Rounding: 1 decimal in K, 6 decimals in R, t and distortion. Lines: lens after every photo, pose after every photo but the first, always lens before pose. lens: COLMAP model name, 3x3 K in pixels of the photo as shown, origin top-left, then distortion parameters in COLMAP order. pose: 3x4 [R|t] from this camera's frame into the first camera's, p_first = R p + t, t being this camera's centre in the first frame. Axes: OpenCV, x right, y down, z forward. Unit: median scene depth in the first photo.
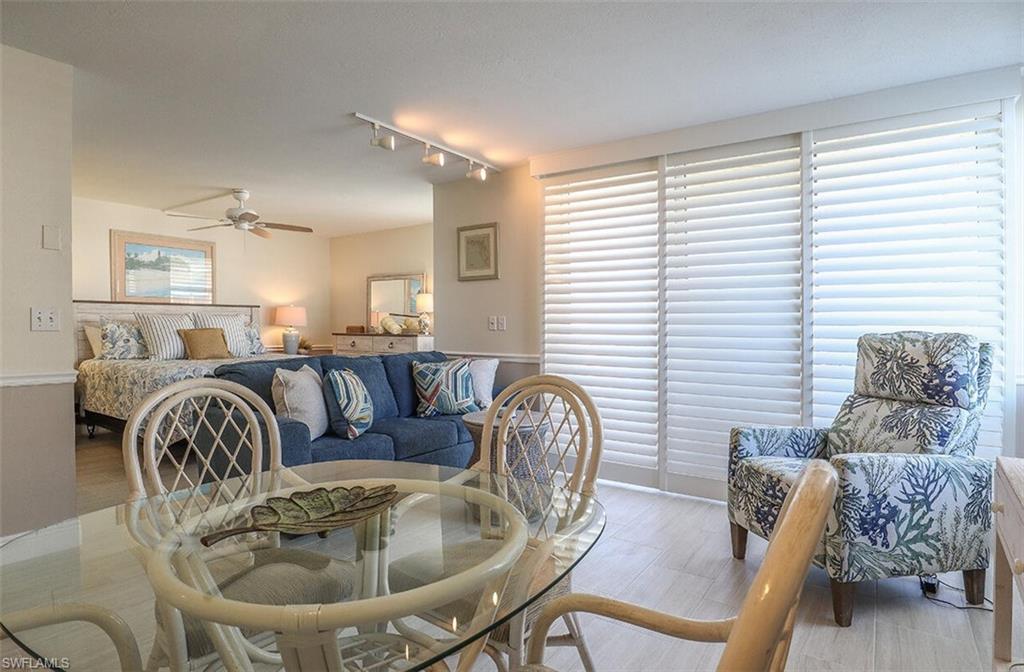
lens RADIAL K [[548.3, 0, 490.6], [0, 548.3, 349.3], [0, 0, 1]] dist [-0.005612, -0.001022]
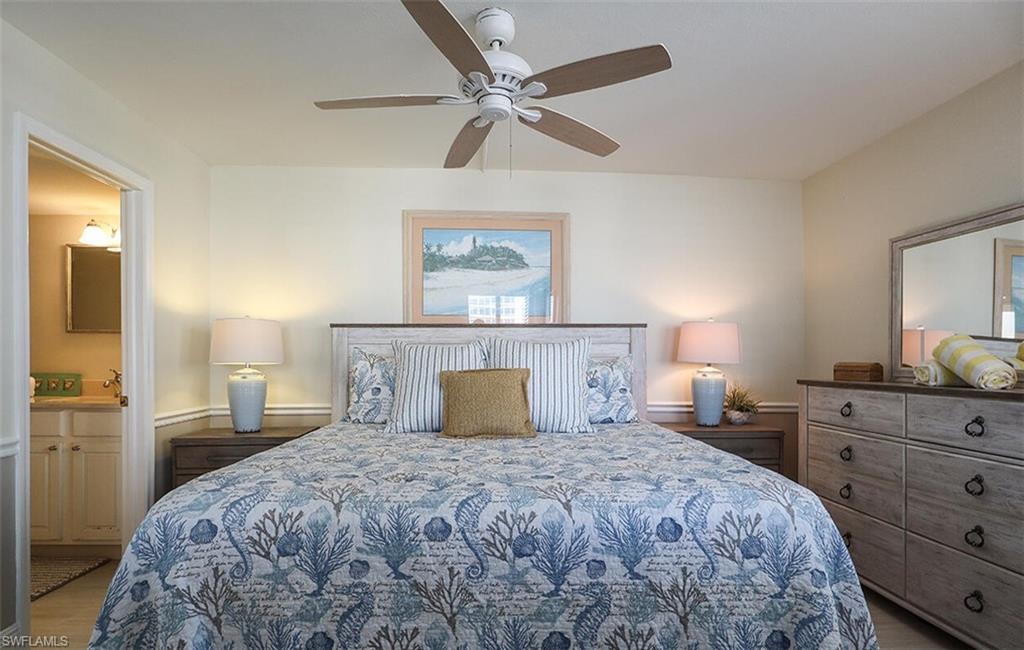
lens RADIAL K [[541.3, 0, 512.0], [0, 541.3, 359.4], [0, 0, 1]] dist [-0.043233, 0.017368]
pose [[0.655986, -0.004198, -0.754761, -0.229736], [-0.029862, 0.999057, -0.031510, -0.050496], [0.754182, 0.043209, 0.655243, 1.083569]]
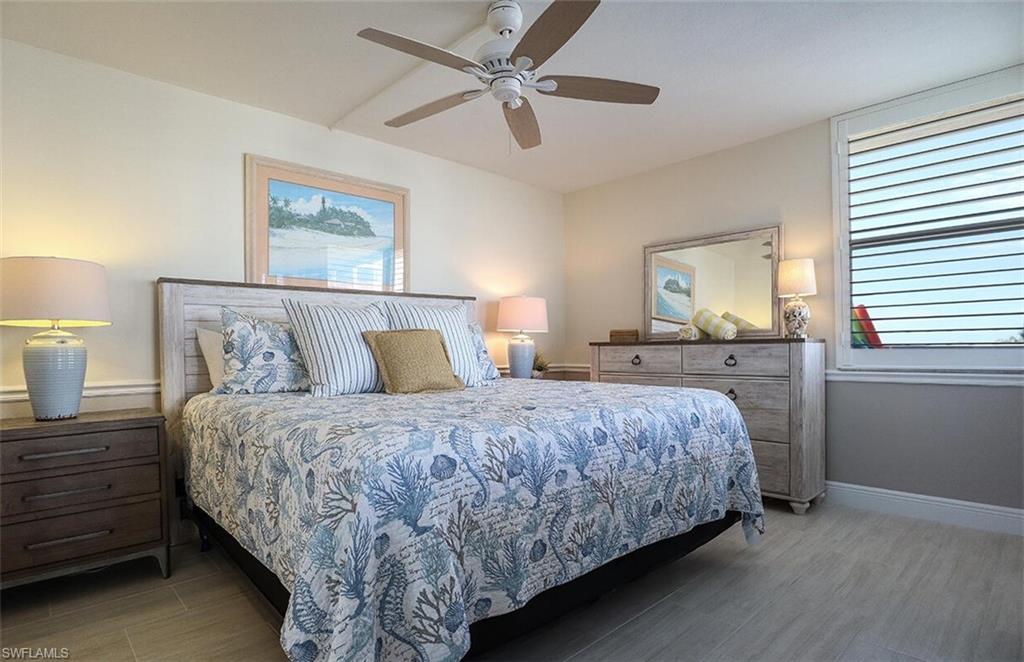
lens RADIAL K [[531.1, 0, 510.8], [0, 531.1, 361.4], [0, 0, 1]] dist [-0.048769, 0.000626]
pose [[0.985481, -0.011587, -0.169389, -0.541367], [0.008816, 0.999815, -0.017107, -0.000558], [0.169555, 0.015366, 0.985401, 0.833539]]
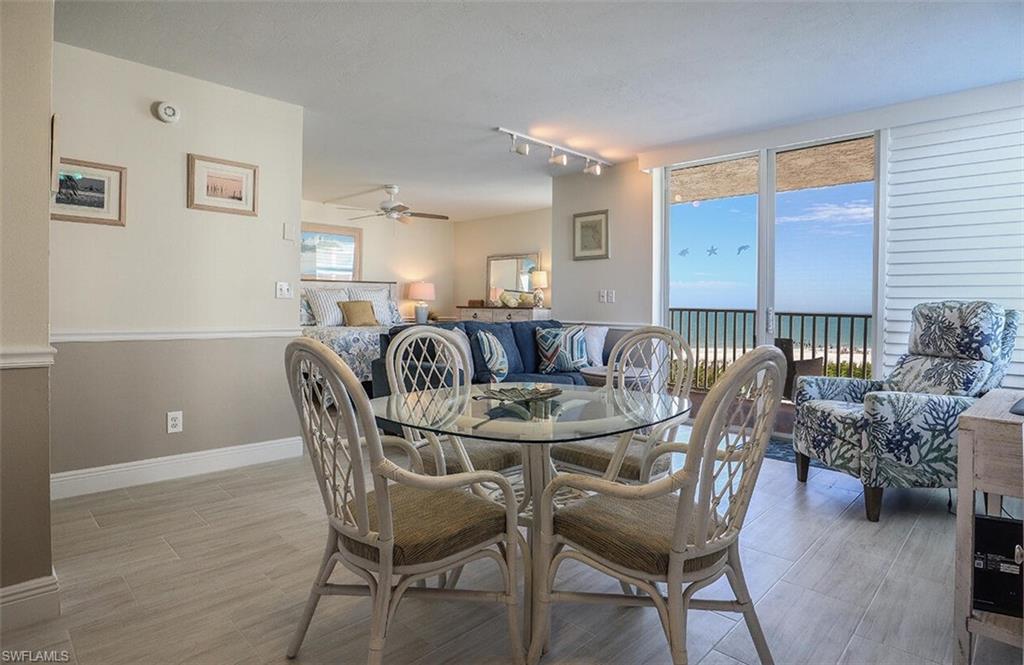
lens RADIAL K [[548.0, 0, 512.3], [0, 548.0, 355.0], [0, 0, 1]] dist [-0.000411, 0.000993]
pose [[0.989550, 0.017633, -0.143110, -0.020673], [-0.010197, 0.998567, 0.052528, 0.020635], [0.143831, -0.050520, 0.988312, -0.220173]]
